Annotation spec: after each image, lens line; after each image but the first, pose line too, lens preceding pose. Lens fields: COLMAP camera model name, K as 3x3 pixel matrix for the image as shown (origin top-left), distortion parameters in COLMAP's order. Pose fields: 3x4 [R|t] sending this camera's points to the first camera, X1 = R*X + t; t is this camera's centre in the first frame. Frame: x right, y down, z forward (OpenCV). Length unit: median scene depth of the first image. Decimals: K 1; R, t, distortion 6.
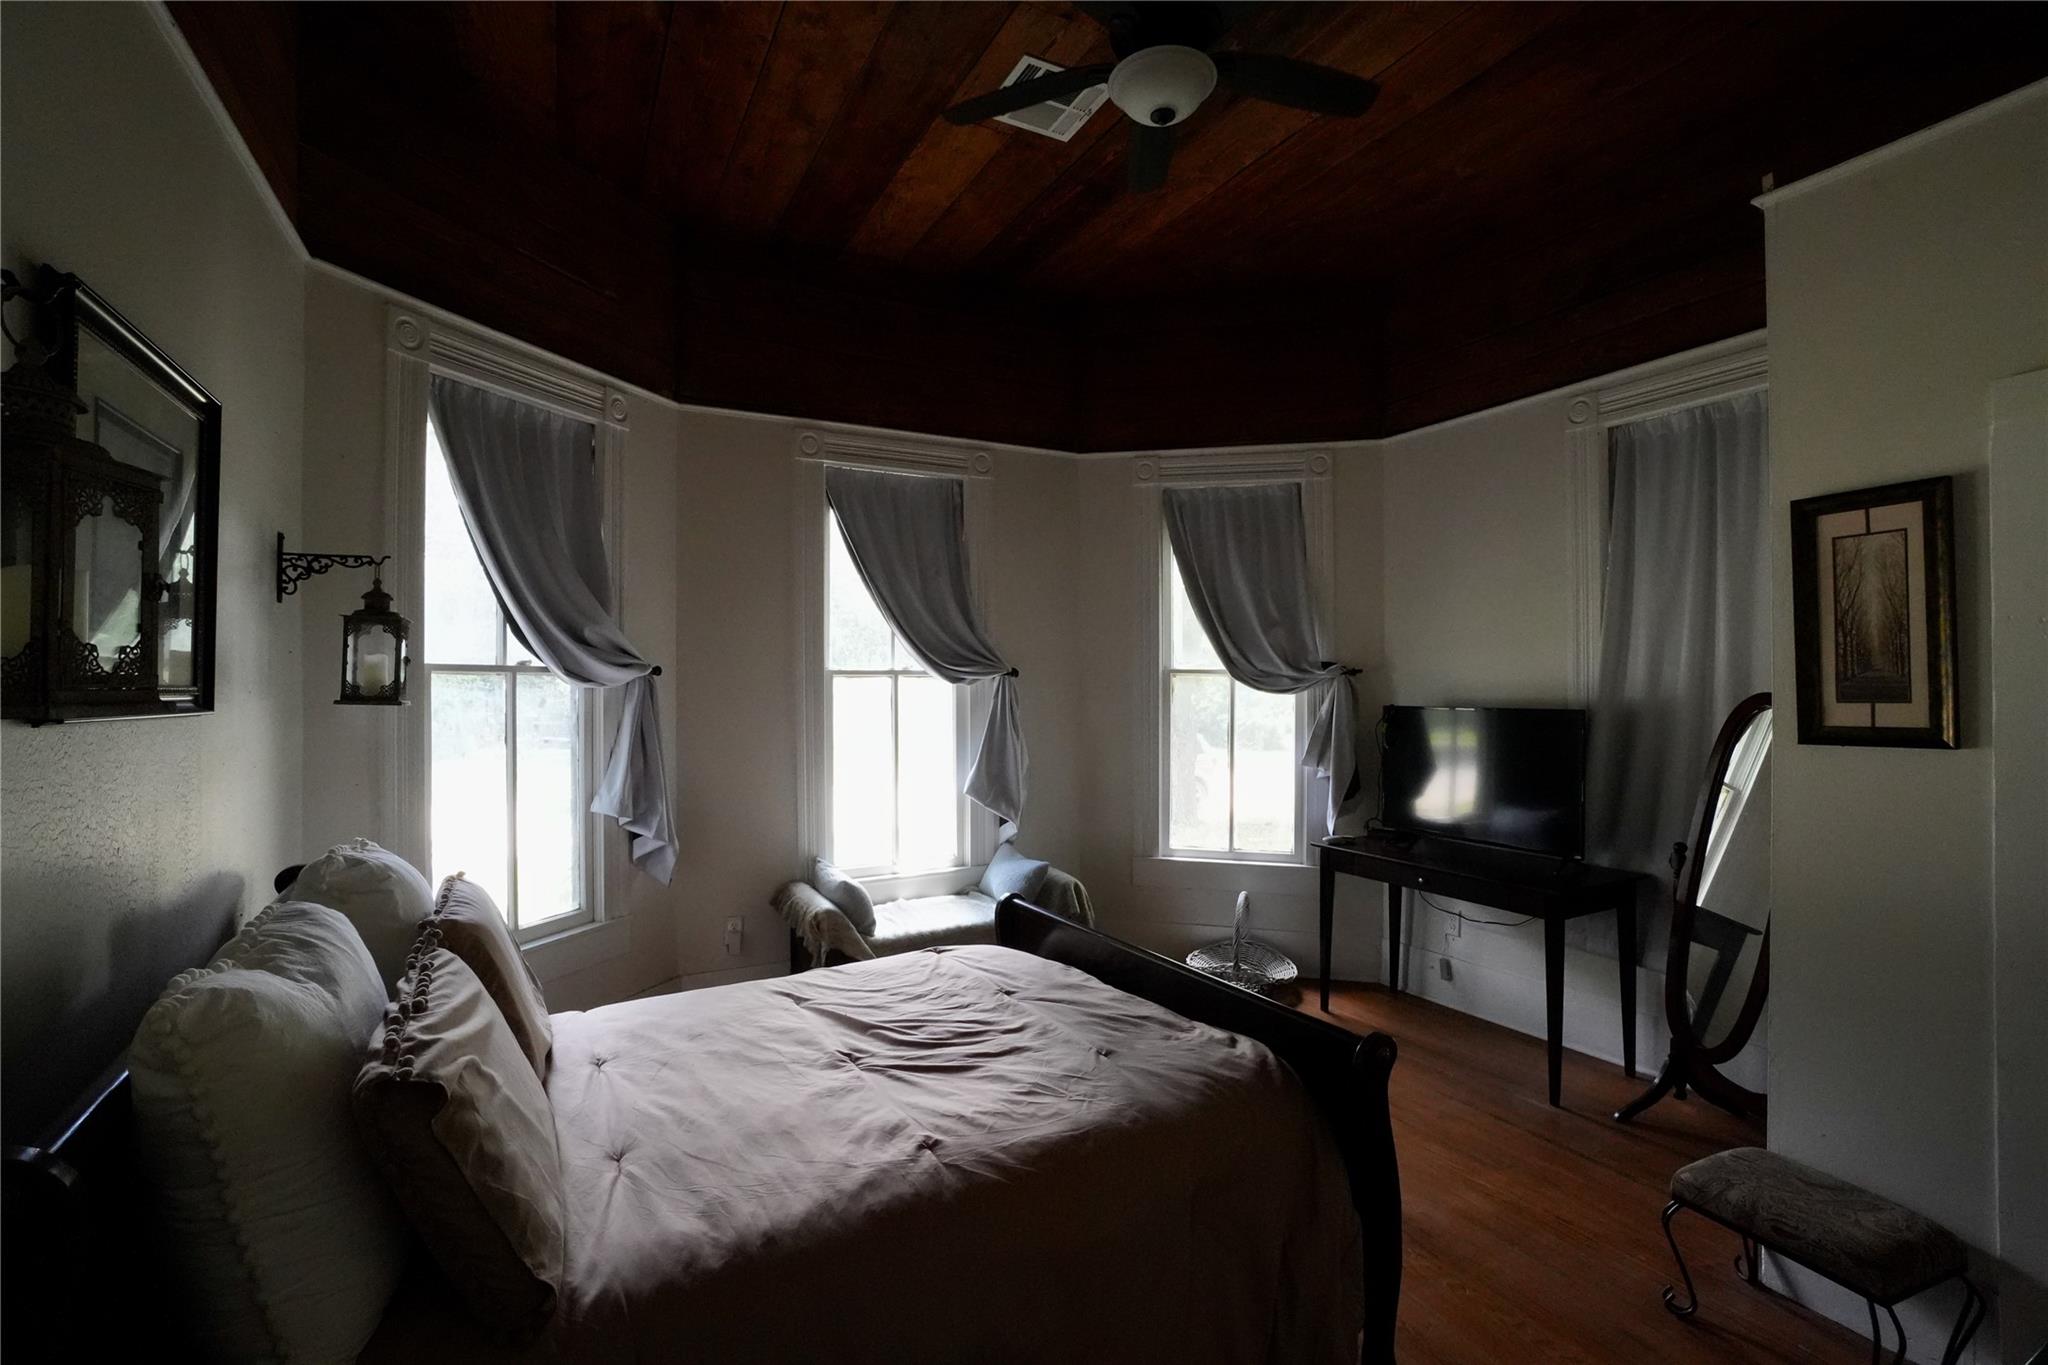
lens RADIAL K [[910.7, 0, 1022.4], [0, 910.7, 681.4], [0, 0, 1]] dist [-0.053438, 0.013680]
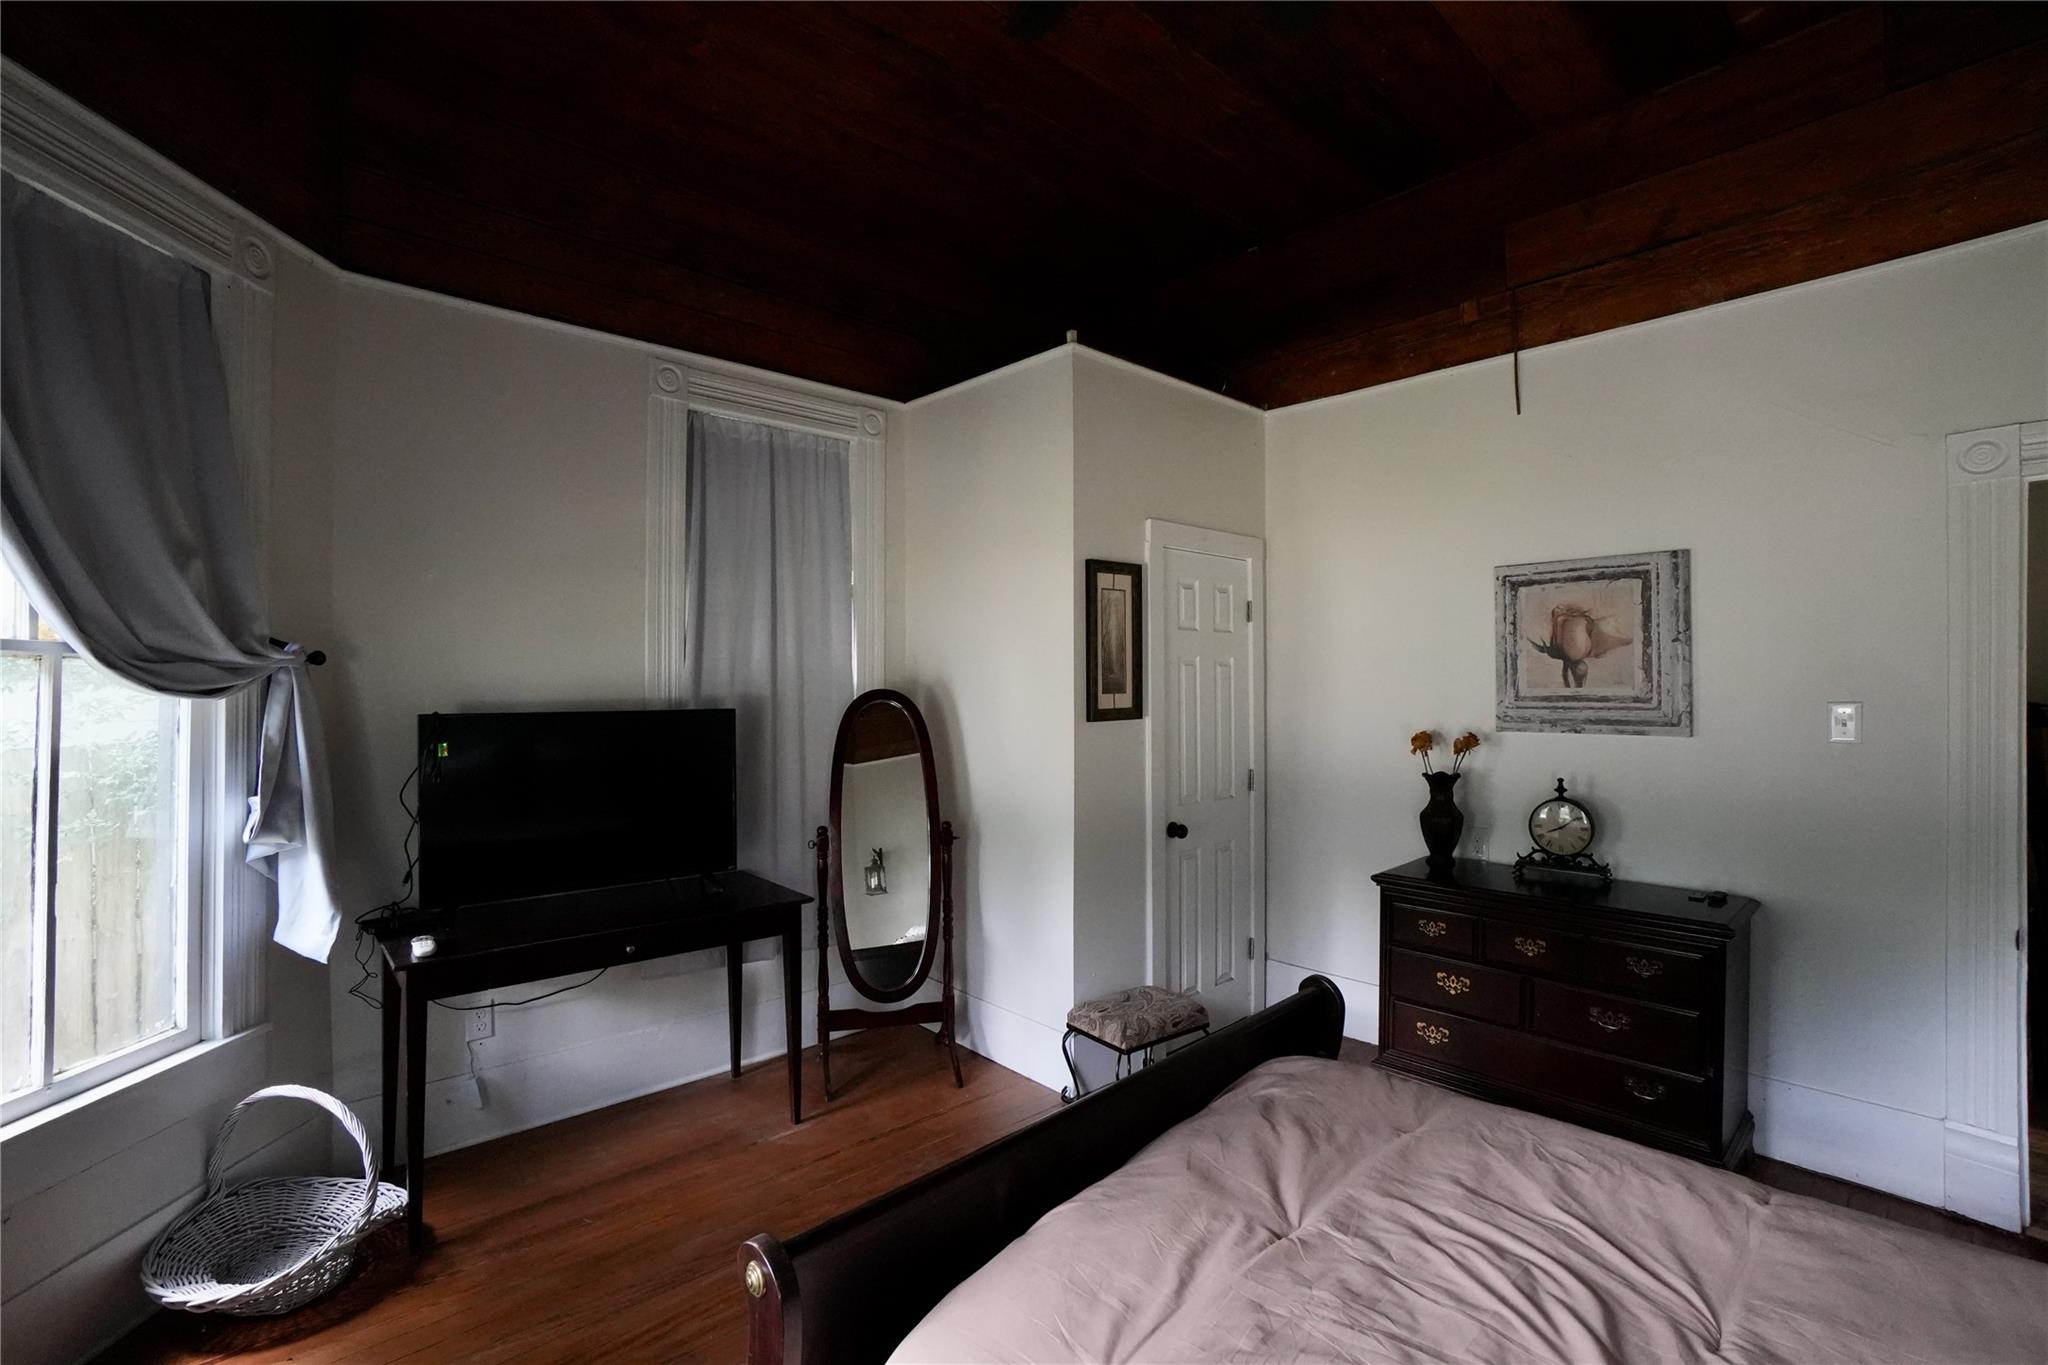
lens RADIAL K [[910.7, 0, 1017.5], [0, 910.7, 685.3], [0, 0, 1]] dist [-0.053438, 0.013680]
pose [[-0.251571, -0.000354, 0.967839, -0.556658], [-0.005660, 0.999983, -0.001105, 0.009837], [-0.967822, -0.005756, -0.251569, 1.431216]]
